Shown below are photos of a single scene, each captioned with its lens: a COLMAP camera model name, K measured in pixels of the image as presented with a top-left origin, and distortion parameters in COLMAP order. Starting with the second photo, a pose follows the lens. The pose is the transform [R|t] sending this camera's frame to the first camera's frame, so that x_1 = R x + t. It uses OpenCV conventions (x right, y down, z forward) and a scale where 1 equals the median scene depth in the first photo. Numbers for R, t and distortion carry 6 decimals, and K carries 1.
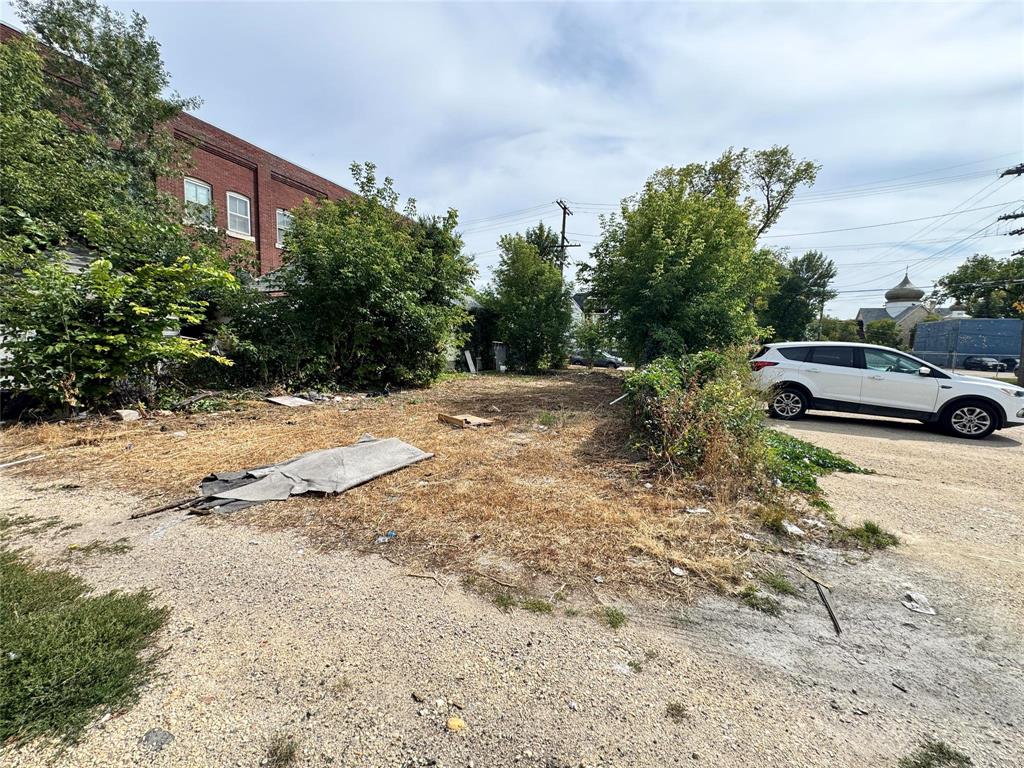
lens RADIAL K [[406.4, 0, 510.6], [0, 406.4, 382.8], [0, 0, 1]] dist [-0.001336, -0.000320]
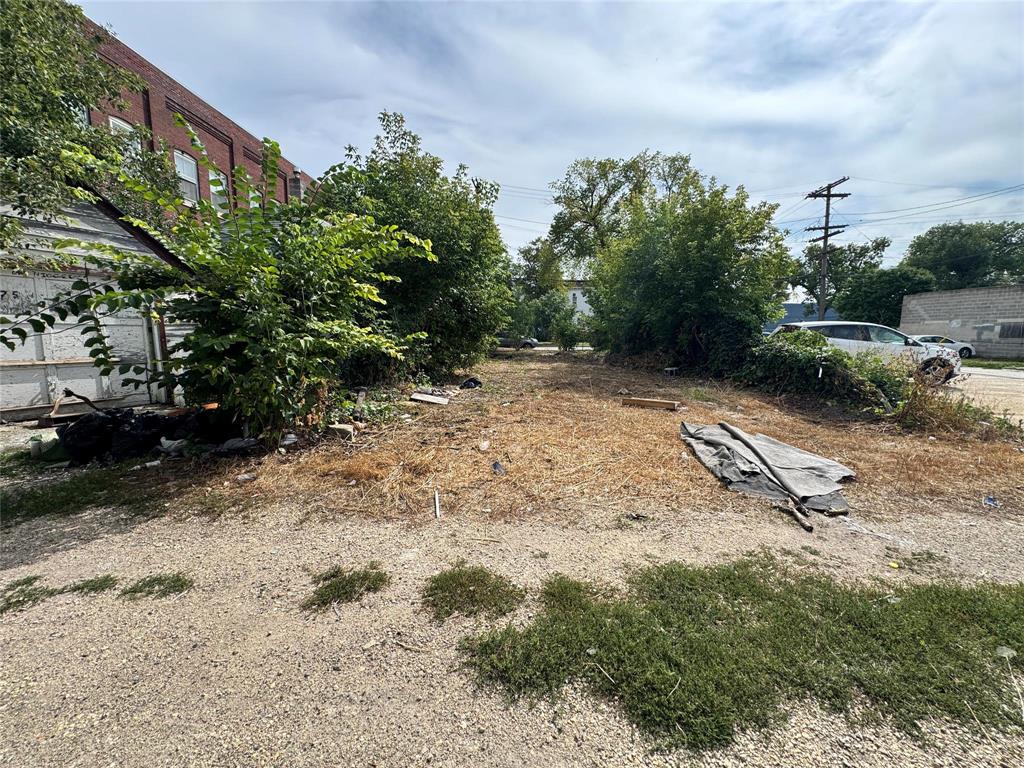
lens RADIAL K [[406.4, 0, 510.6], [0, 406.4, 382.8], [0, 0, 1]] dist [-0.001336, -0.000320]
pose [[0.934031, -0.061846, 0.351798, -0.668872], [0.046102, 0.997532, 0.052962, -0.022915], [-0.354205, -0.033250, 0.934576, 0.152356]]
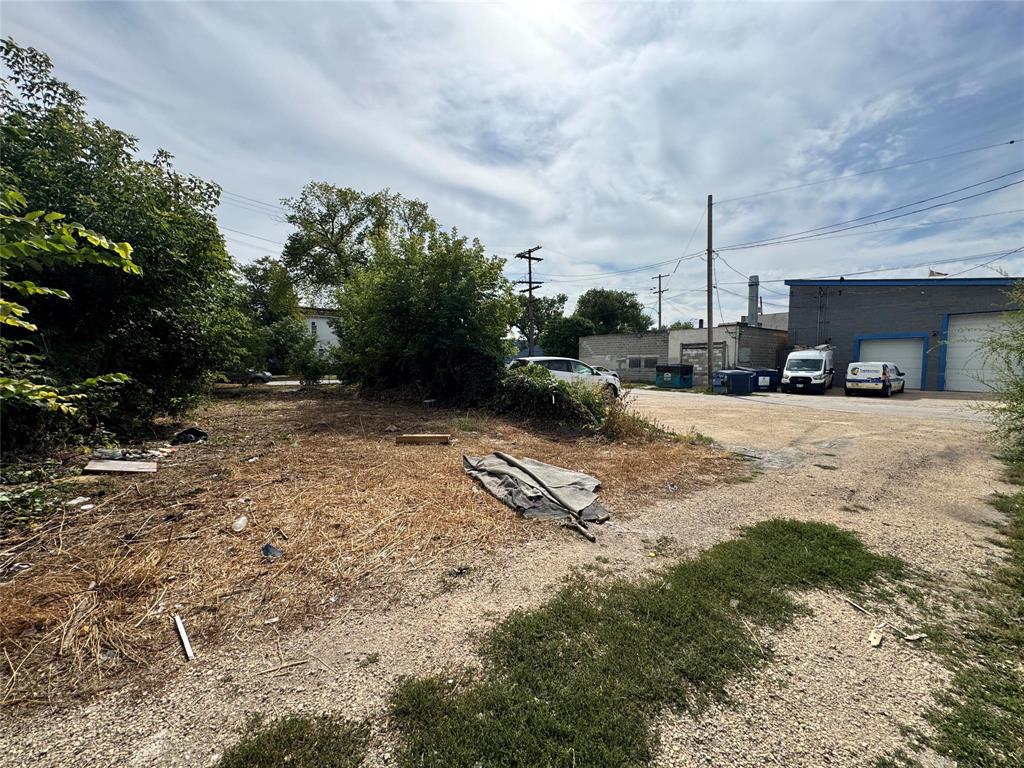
lens RADIAL K [[407.4, 0, 510.8], [0, 407.4, 381.0], [0, 0, 1]] dist [-0.002358, 0.000195]
pose [[0.563303, -0.055613, 0.824377, -0.690551], [0.079671, 0.996739, 0.012800, -0.038246], [-0.822400, 0.058469, 0.565897, 0.204813]]
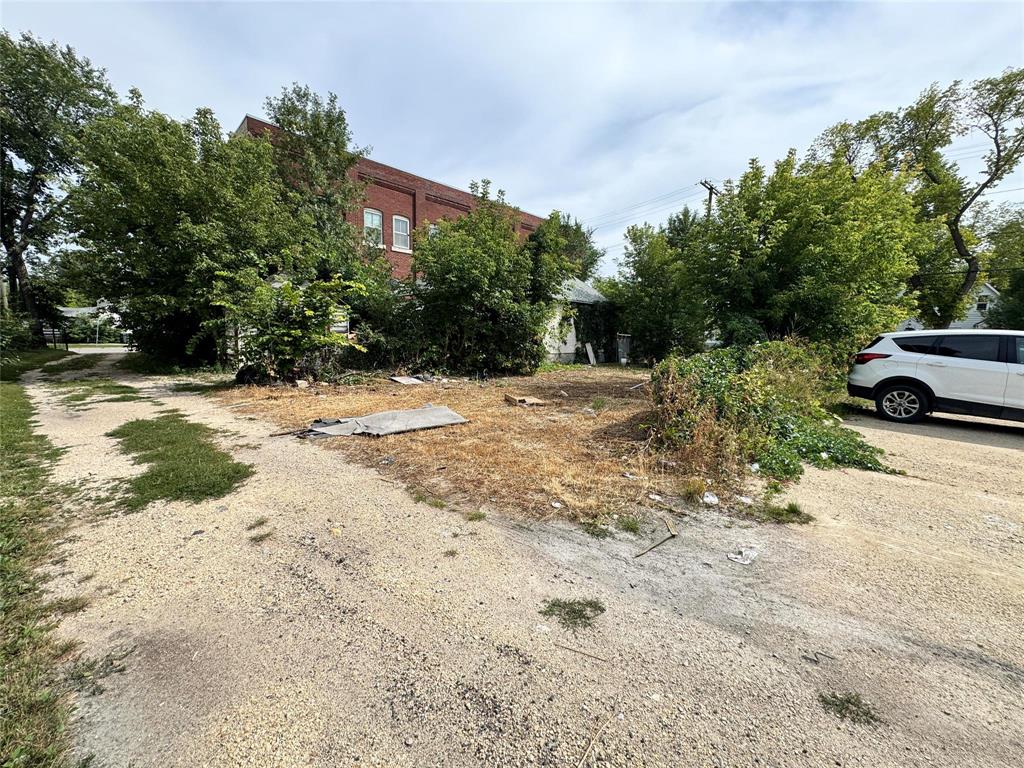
lens RADIAL K [[406.4, 0, 510.6], [0, 406.4, 382.8], [0, 0, 1]] dist [-0.001336, -0.000320]
pose [[0.931724, 0.035730, -0.361405, 0.226749], [-0.030371, 0.999328, 0.020498, 0.015968], [0.361895, -0.008123, 0.932183, -0.081892]]
